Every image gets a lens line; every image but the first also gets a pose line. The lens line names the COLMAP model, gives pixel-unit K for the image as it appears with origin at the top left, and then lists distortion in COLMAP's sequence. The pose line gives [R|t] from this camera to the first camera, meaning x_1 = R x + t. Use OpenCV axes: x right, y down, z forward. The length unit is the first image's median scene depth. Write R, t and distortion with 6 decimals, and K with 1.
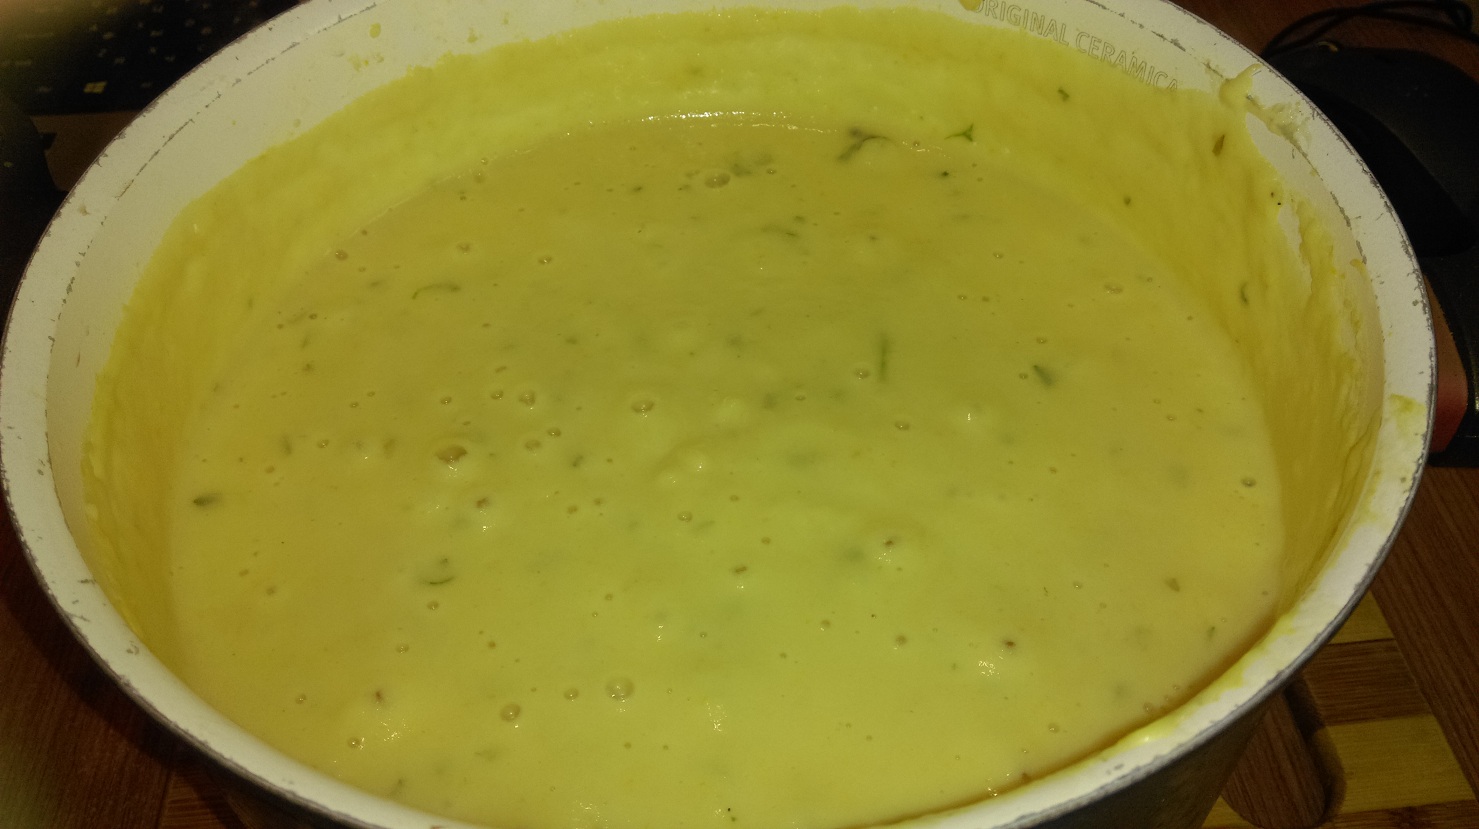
lens RADIAL K [[1239.2, 0, 739.5], [0, 1239.2, 414.5], [0, 0, 1]] dist [0.065769, -0.133075]
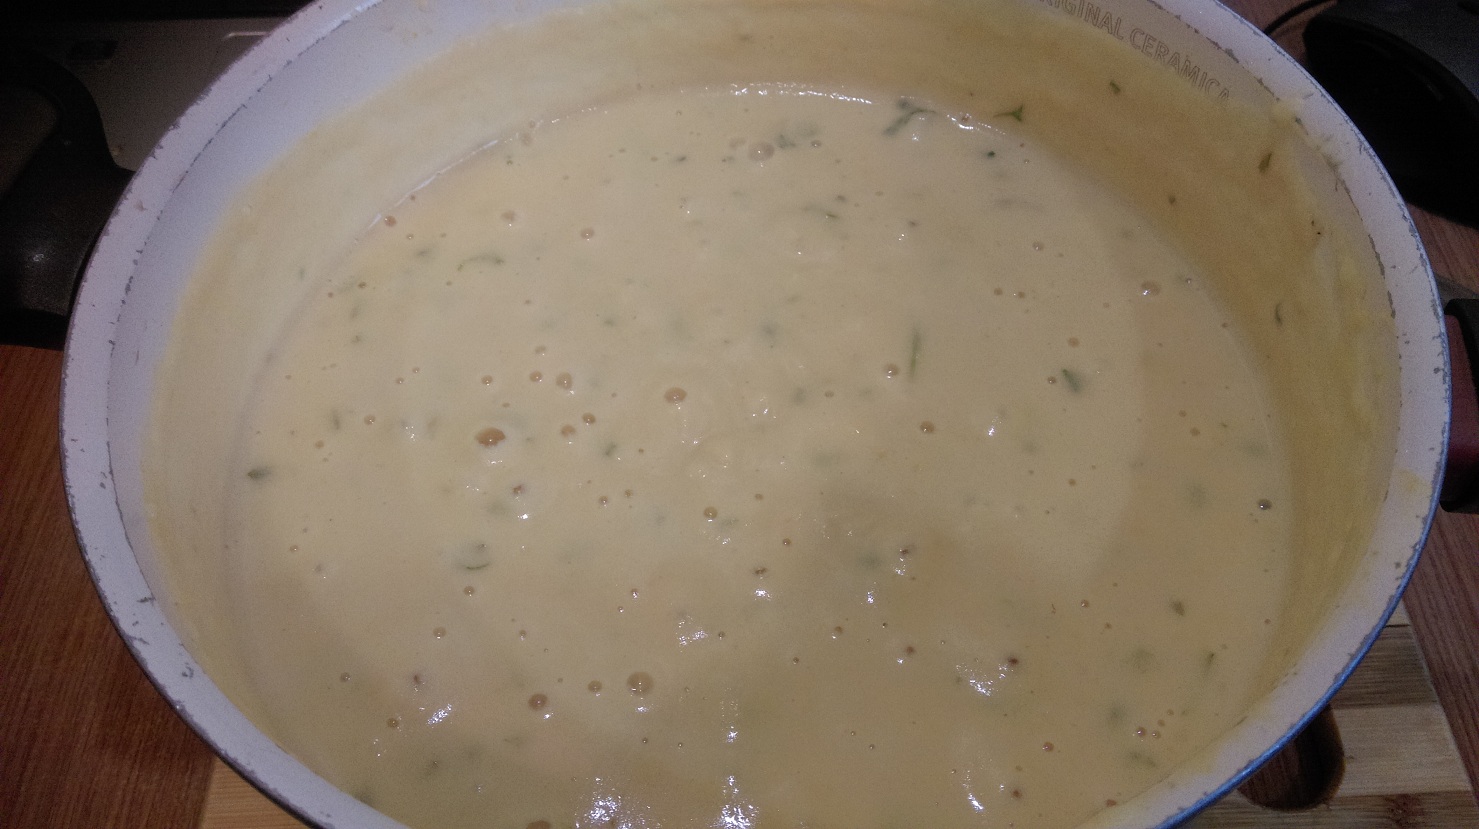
lens RADIAL K [[1239.2, 0, 739.5], [0, 1239.2, 414.5], [0, 0, 1]] dist [0.065769, -0.133075]
pose [[0.998119, 0.044818, -0.041823, 0.019086], [-0.039845, 0.992798, 0.112979, -0.112090], [0.046586, -0.111100, 0.992717, -0.021763]]
